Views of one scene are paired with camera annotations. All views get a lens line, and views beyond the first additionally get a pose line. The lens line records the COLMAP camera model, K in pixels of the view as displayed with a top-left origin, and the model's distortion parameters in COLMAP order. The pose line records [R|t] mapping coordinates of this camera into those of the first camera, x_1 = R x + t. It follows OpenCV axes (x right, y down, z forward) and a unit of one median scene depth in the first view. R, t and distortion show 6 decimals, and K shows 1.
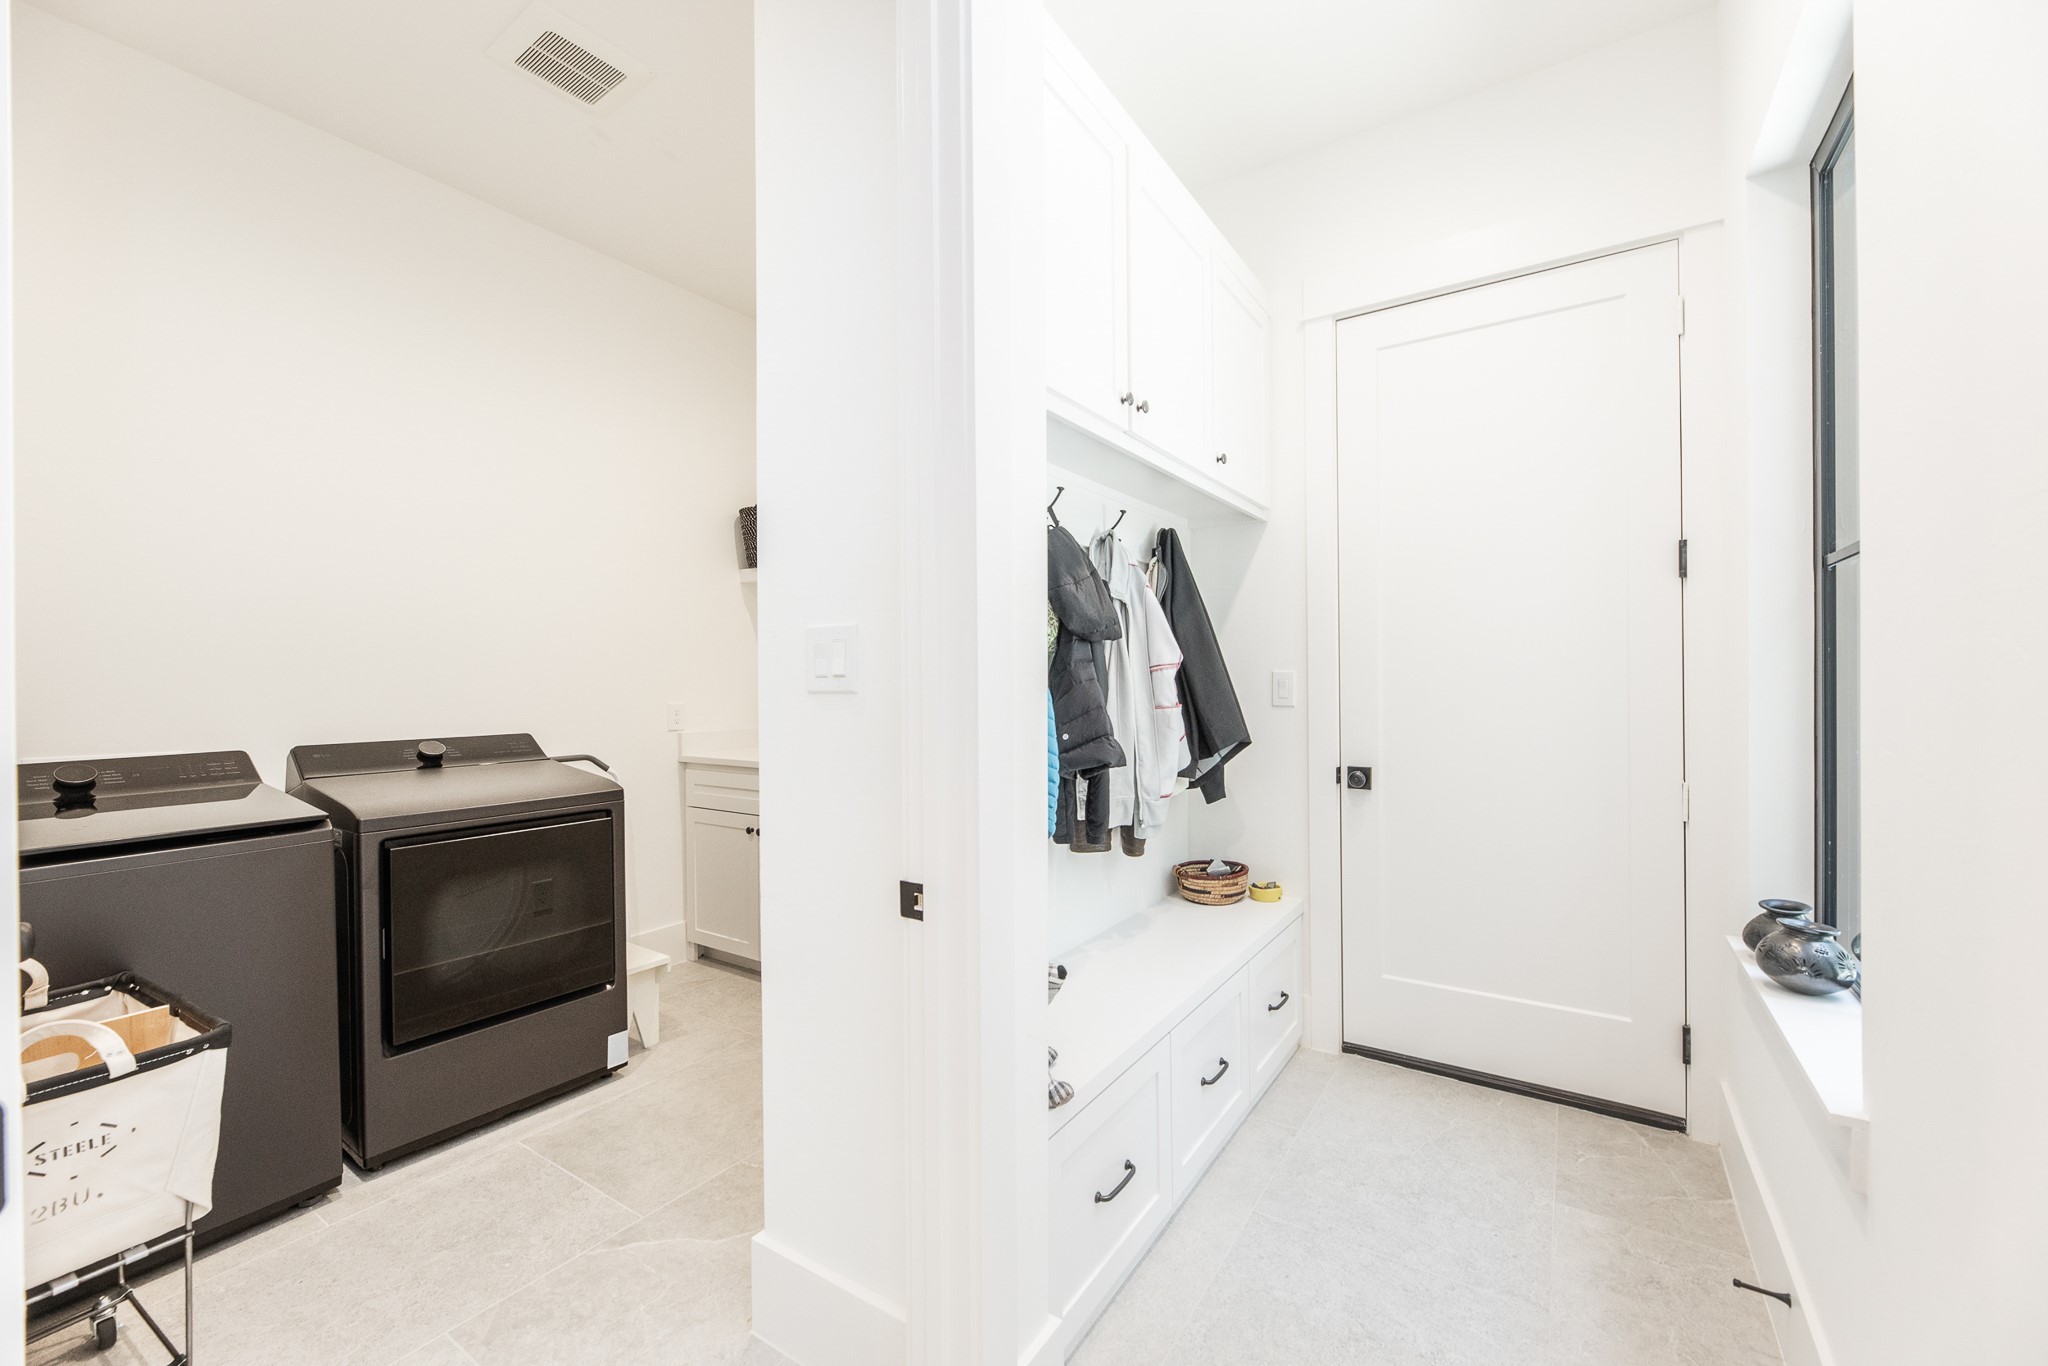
lens RADIAL K [[818.7, 0, 1040.7], [0, 818.7, 681.4], [0, 0, 1]] dist [0.001577, 0.000343]
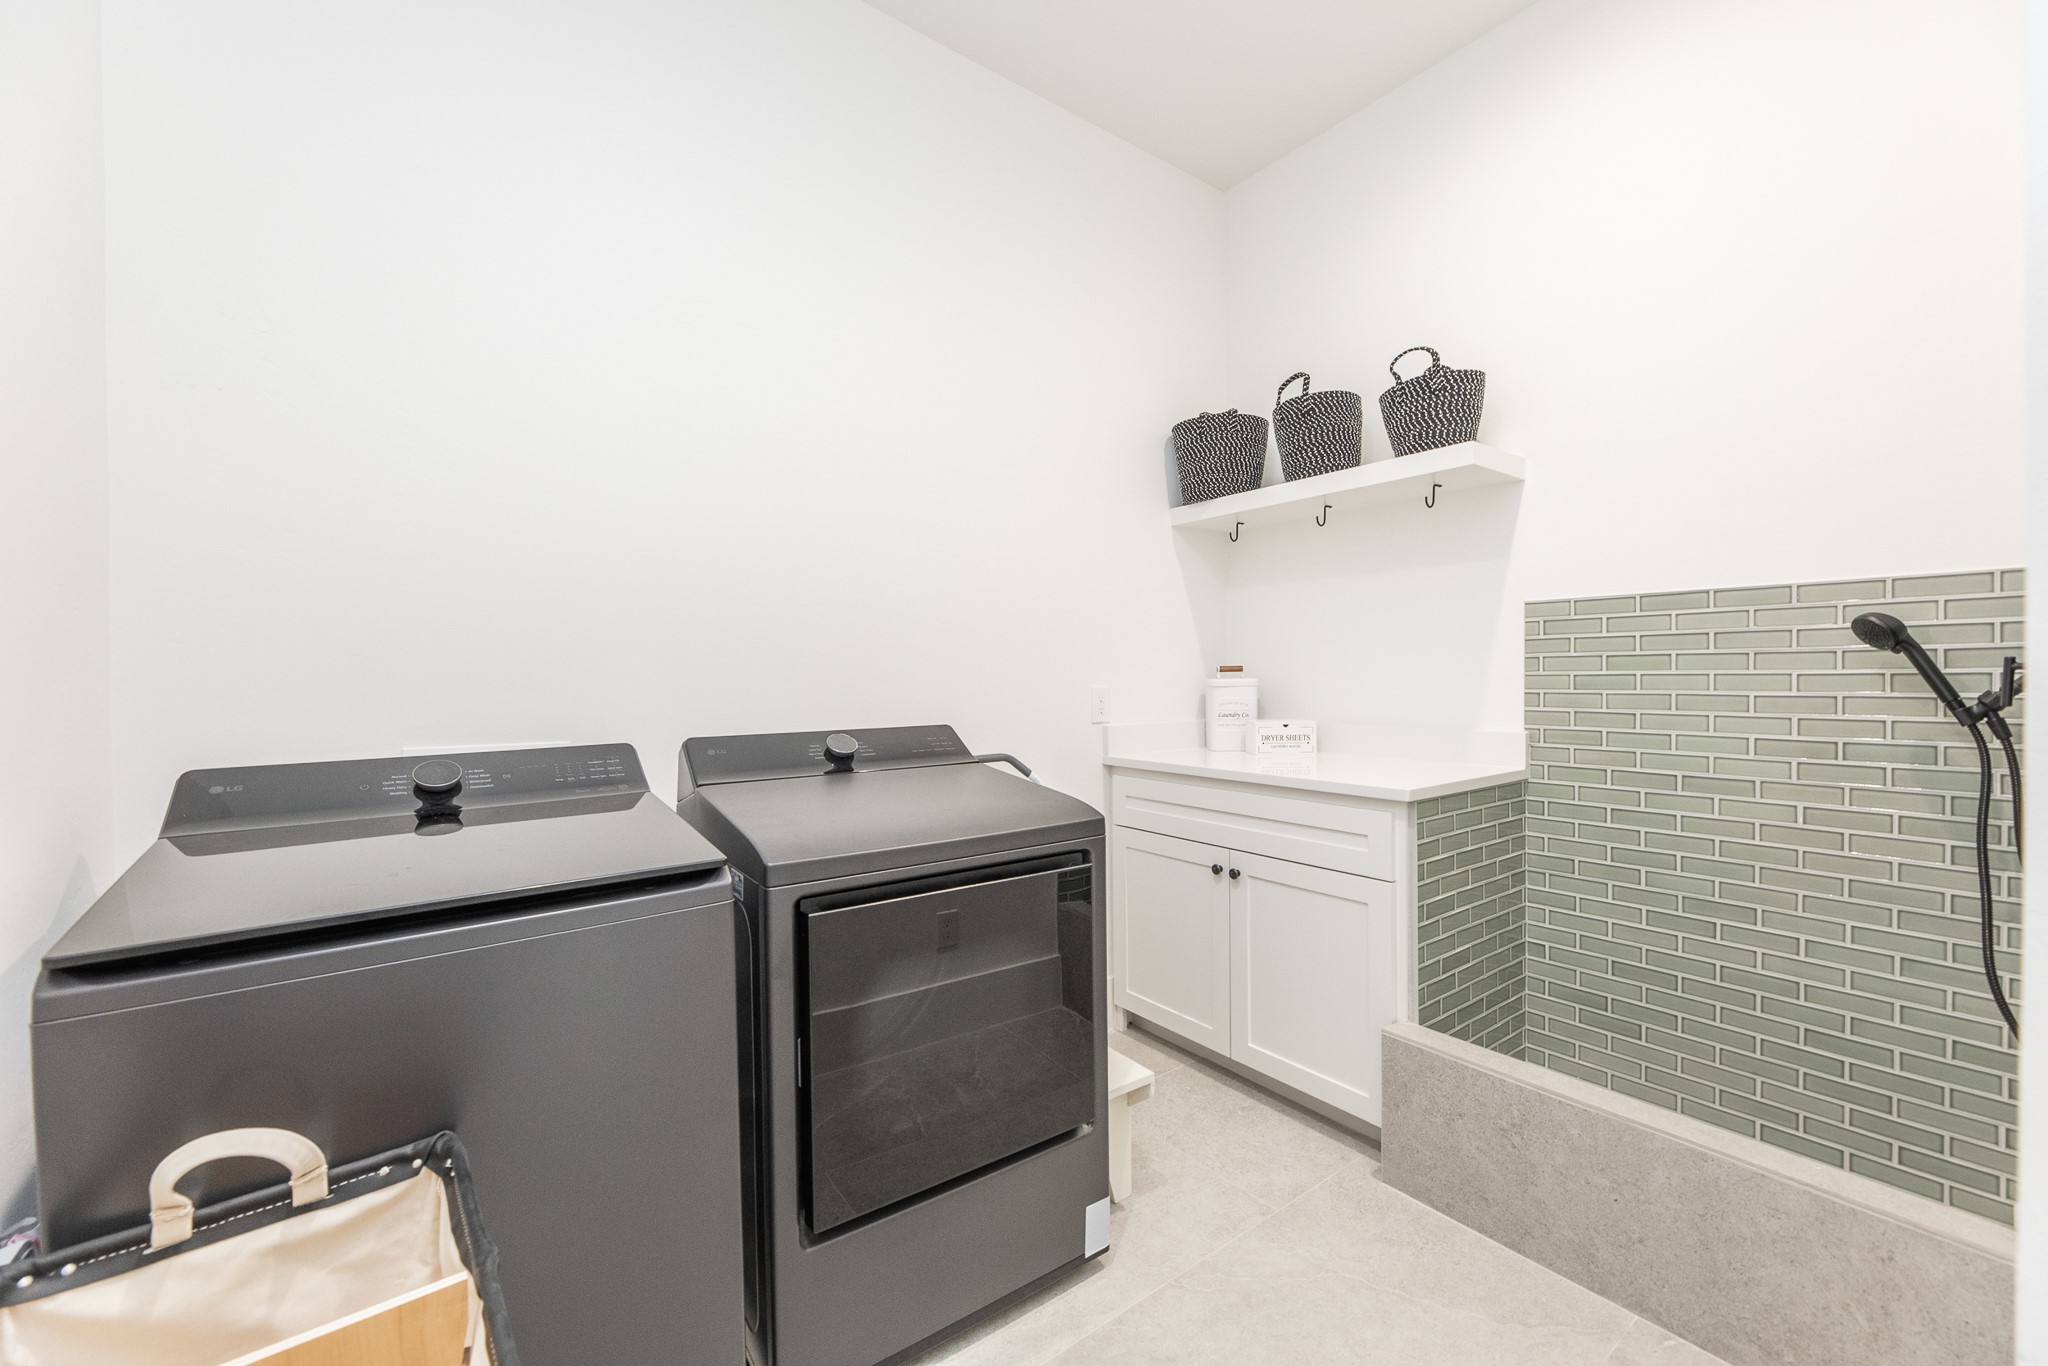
lens RADIAL K [[818.7, 0, 1040.7], [0, 818.7, 681.4], [0, 0, 1]] dist [0.001577, 0.000343]
pose [[0.940233, -0.002105, -0.340525, -0.406928], [0.004681, 0.999966, 0.006742, 0.027816], [0.340500, -0.007933, 0.940211, 0.468778]]
